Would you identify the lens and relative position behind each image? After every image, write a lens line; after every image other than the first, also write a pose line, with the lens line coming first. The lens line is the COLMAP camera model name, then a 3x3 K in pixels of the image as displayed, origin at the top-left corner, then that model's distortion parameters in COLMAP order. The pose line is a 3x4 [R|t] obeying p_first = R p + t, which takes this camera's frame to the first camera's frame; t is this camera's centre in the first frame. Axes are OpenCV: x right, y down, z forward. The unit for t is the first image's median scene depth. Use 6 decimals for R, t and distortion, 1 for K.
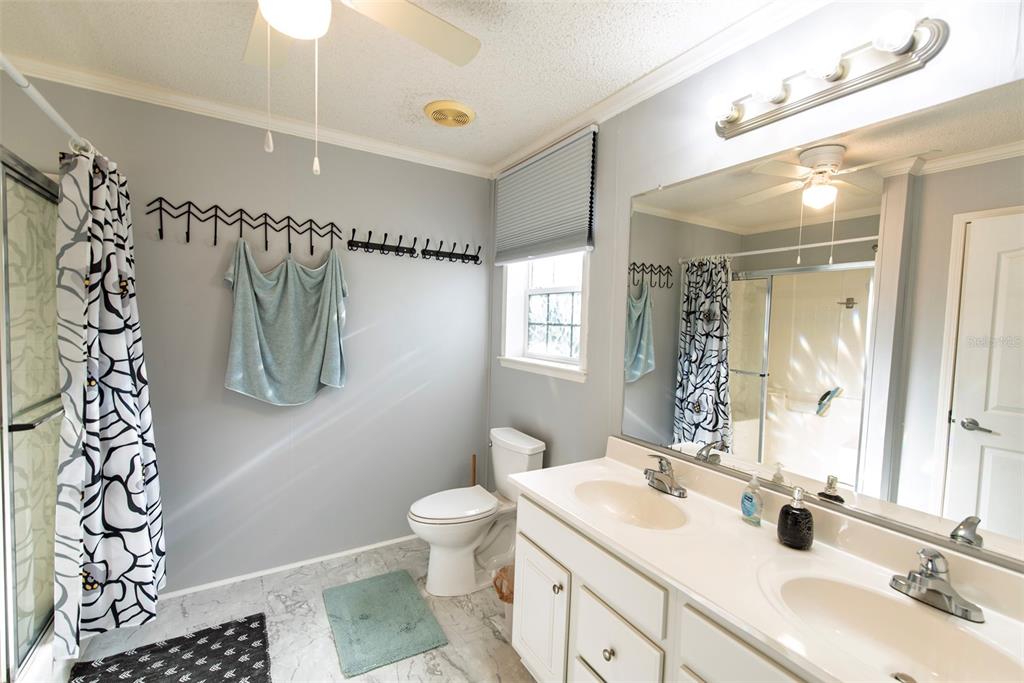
lens RADIAL K [[435.3, 0, 506.2], [0, 435.3, 340.8], [0, 0, 1]] dist [-0.000526, 0.000051]
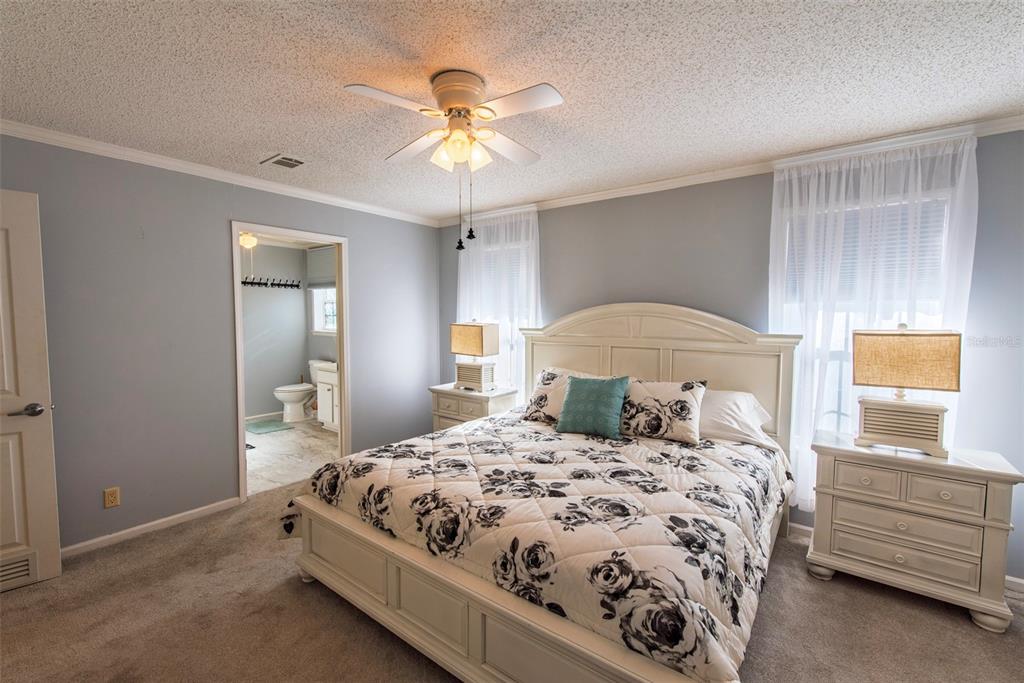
lens RADIAL K [[435.3, 0, 506.2], [0, 435.3, 340.8], [0, 0, 1]] dist [-0.000526, 0.000051]
pose [[0.934162, -0.048324, 0.353563, 0.129922], [0.051268, 0.998684, 0.001040, 0.143733], [-0.353148, 0.017155, 0.935410, -1.507297]]
